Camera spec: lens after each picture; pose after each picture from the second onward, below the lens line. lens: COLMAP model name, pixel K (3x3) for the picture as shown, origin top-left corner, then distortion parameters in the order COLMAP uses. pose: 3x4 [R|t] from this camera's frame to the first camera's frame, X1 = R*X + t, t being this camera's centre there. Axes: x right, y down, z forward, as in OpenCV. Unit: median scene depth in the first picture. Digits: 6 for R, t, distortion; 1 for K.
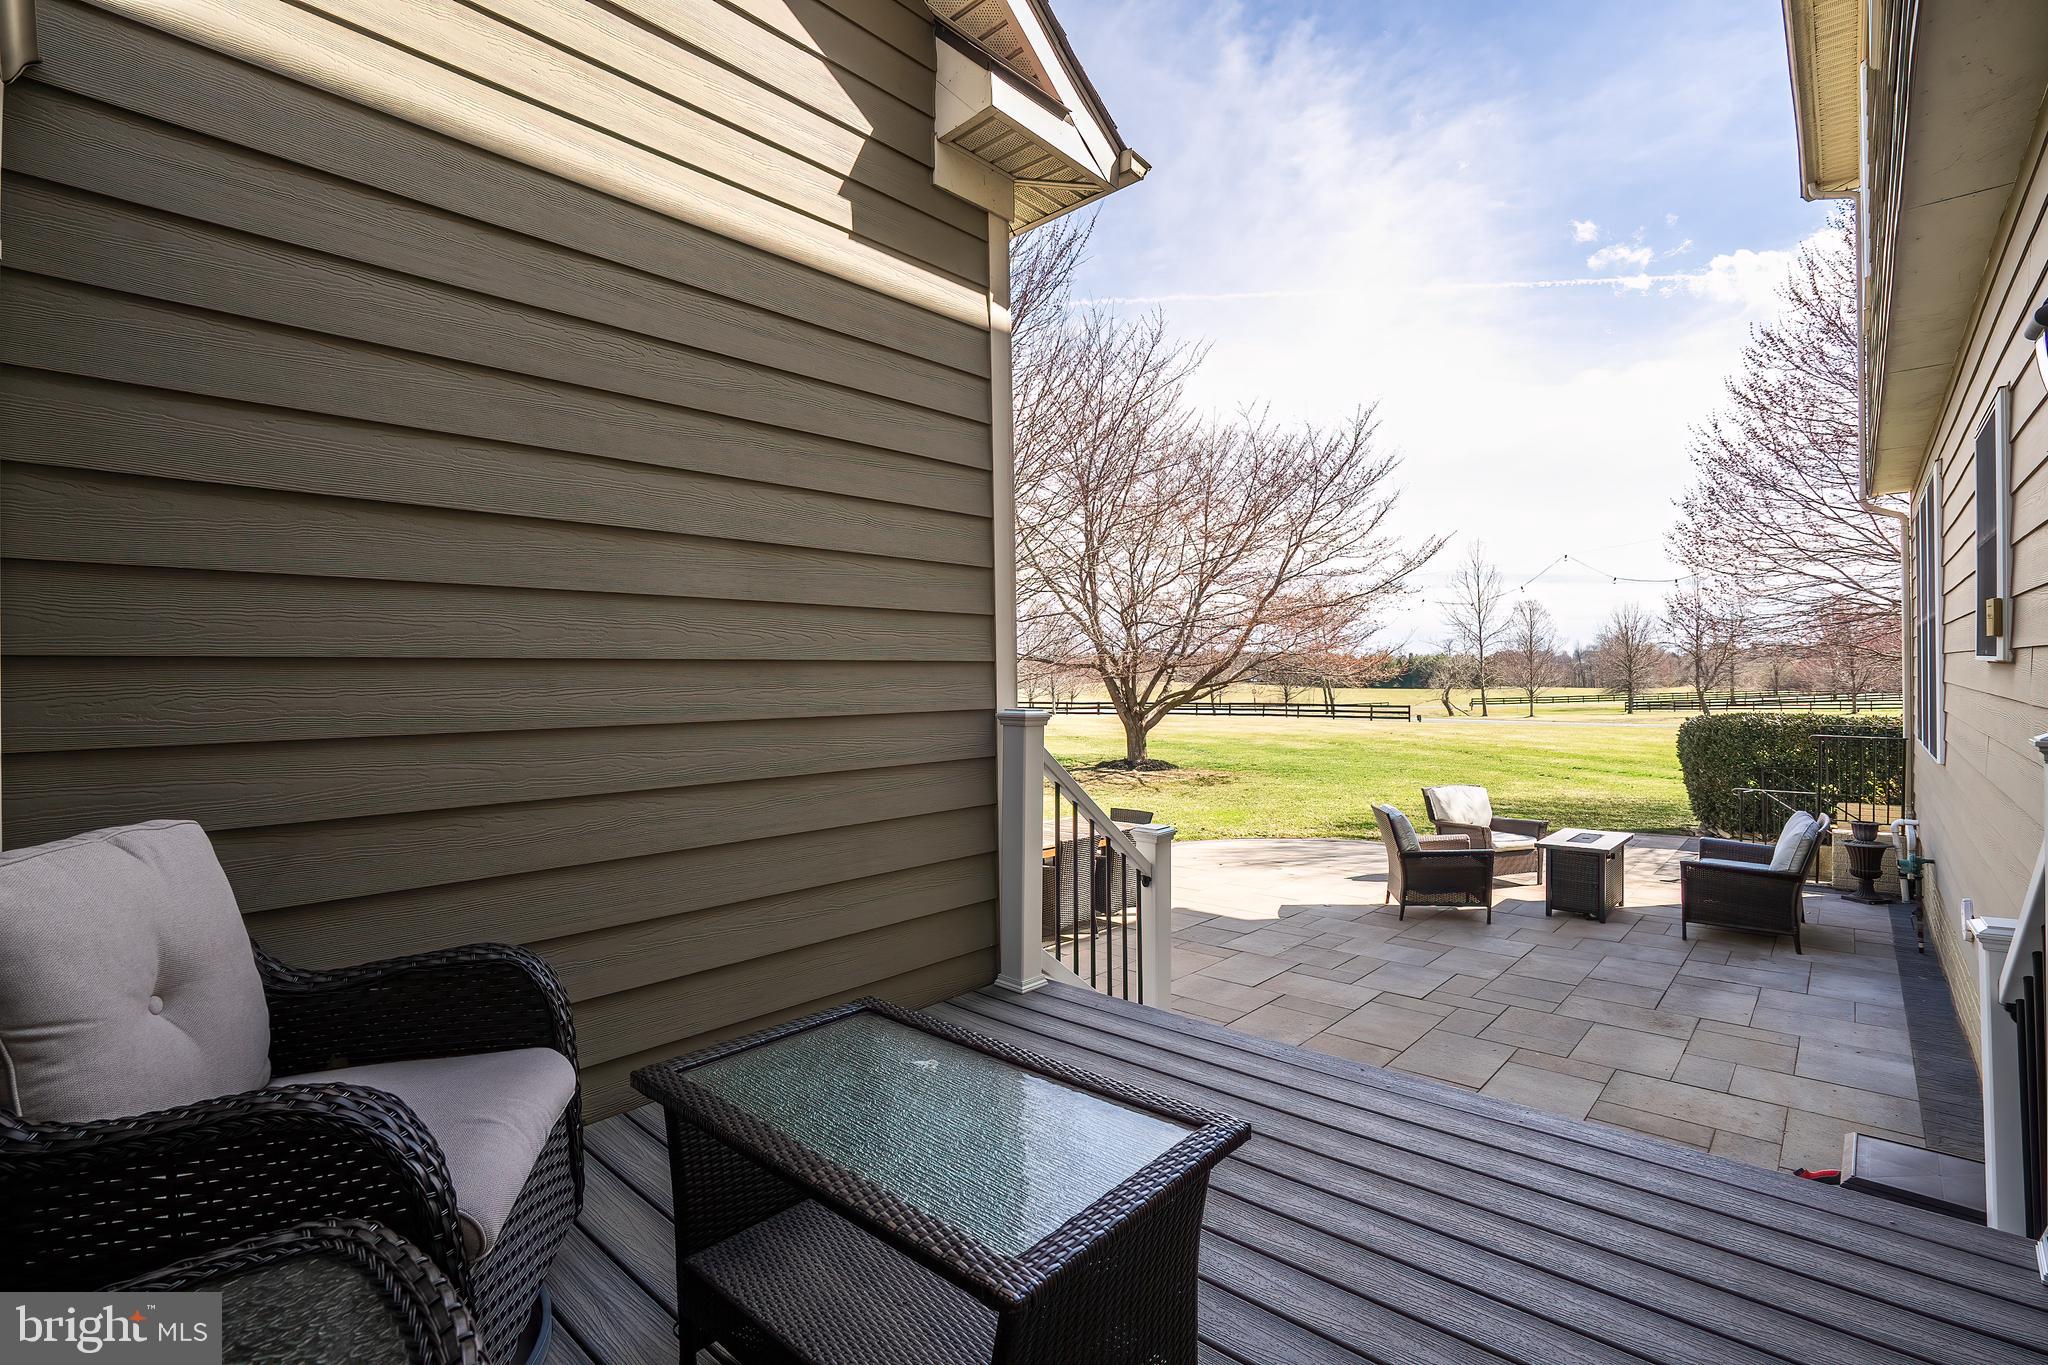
lens RADIAL K [[933.9, 0, 1030.3], [0, 933.9, 683.9], [0, 0, 1]] dist [-0.004793, -0.000285]
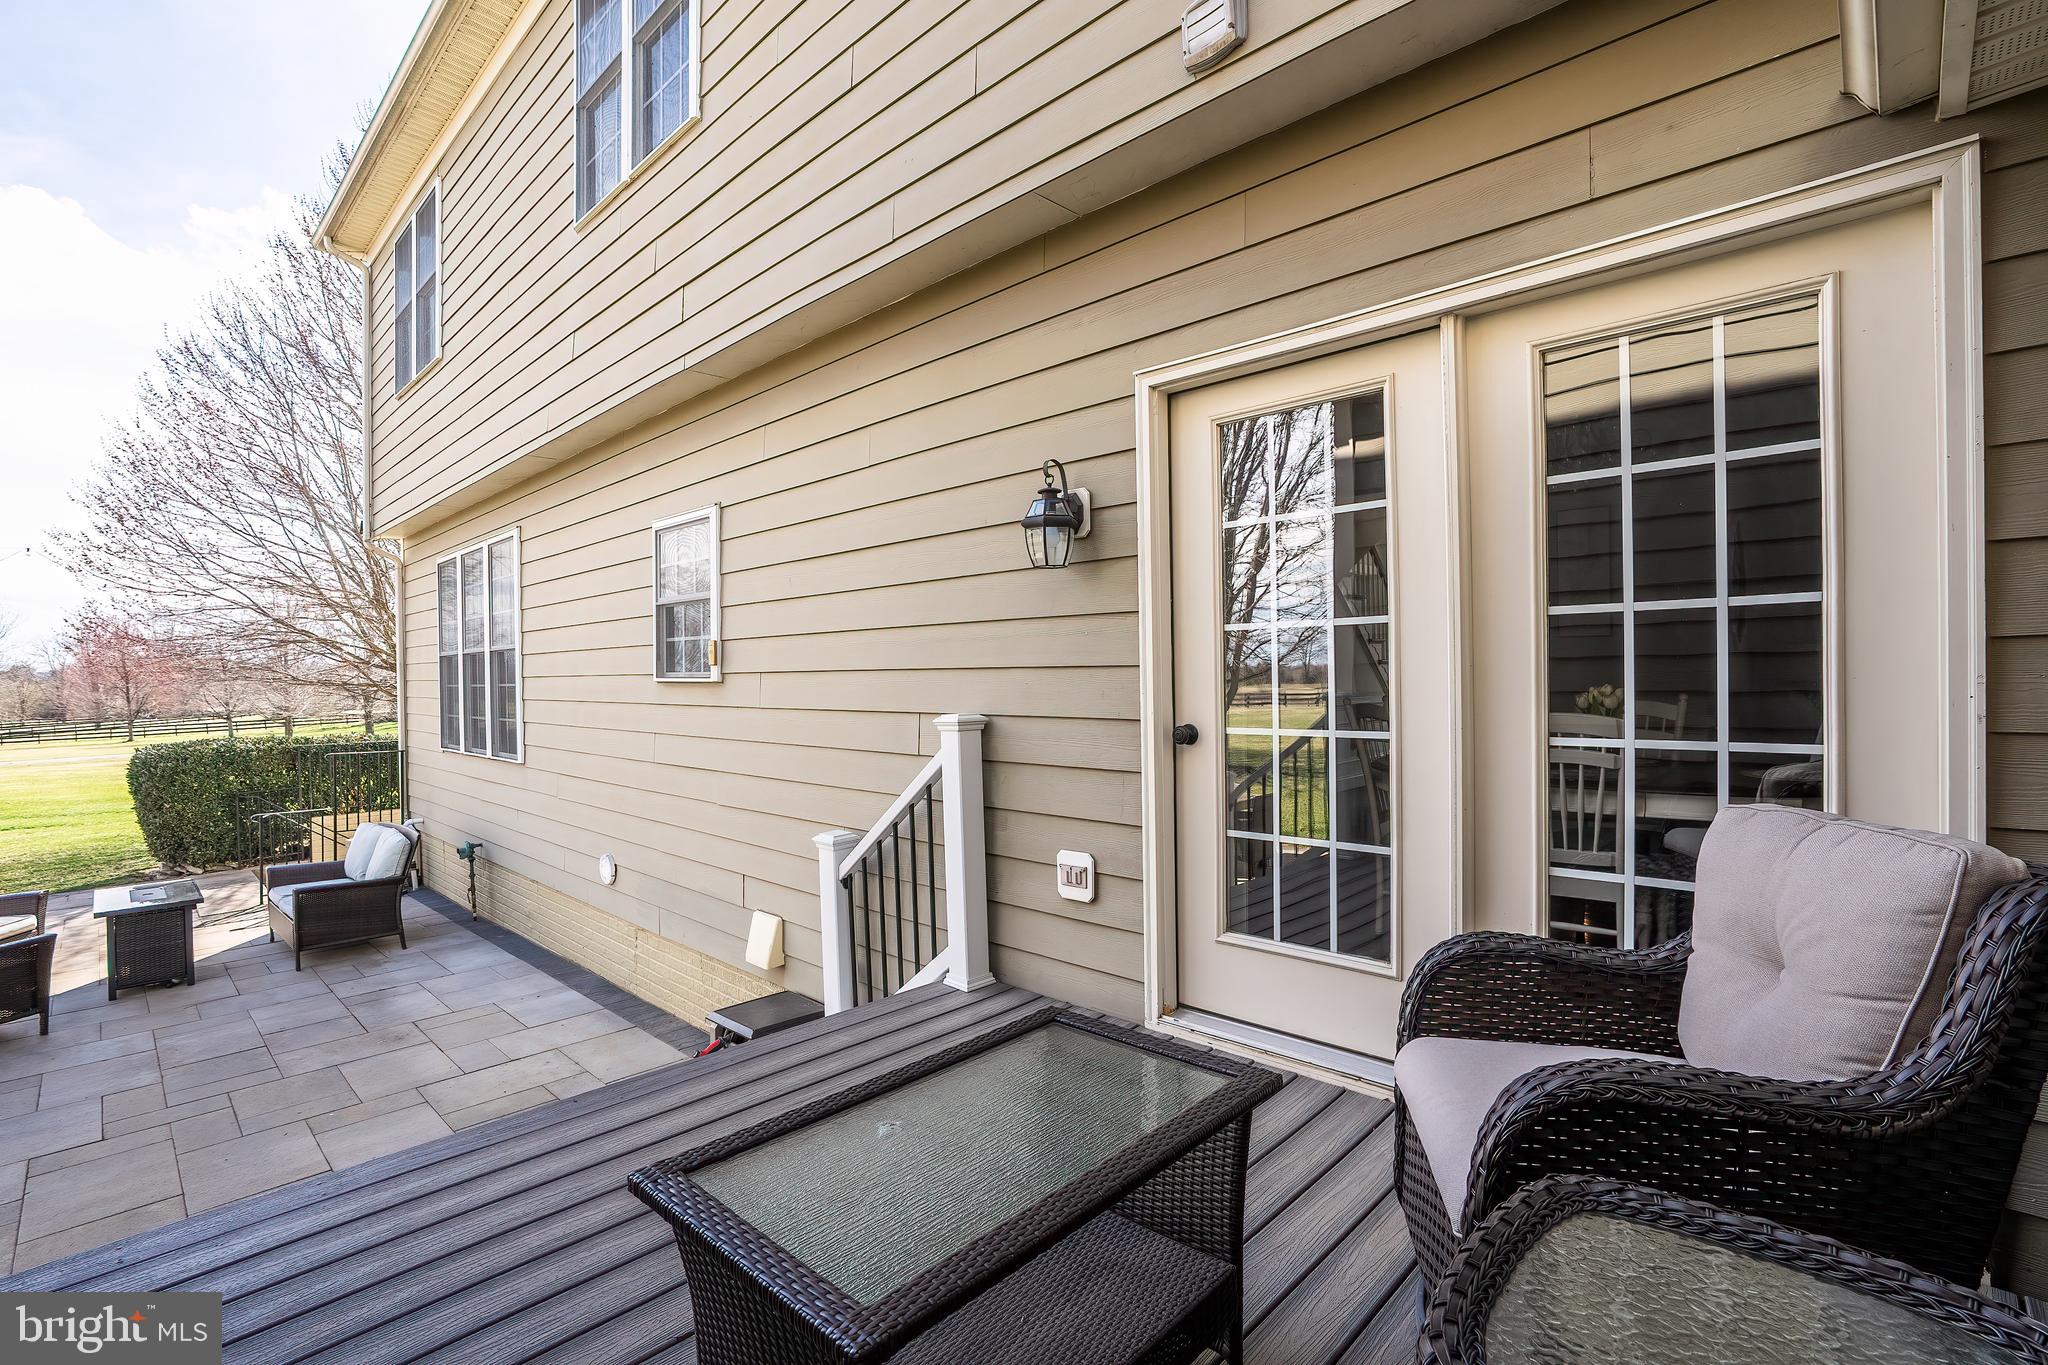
lens RADIAL K [[933.9, 0, 1029.5], [0, 933.9, 675.1], [0, 0, 1]] dist [-0.004793, -0.000285]
pose [[0.057925, 0.014164, 0.998220, -0.256972], [0.022755, 0.999621, -0.015505, 0.000654], [-0.998062, 0.023612, 0.057580, 0.209909]]
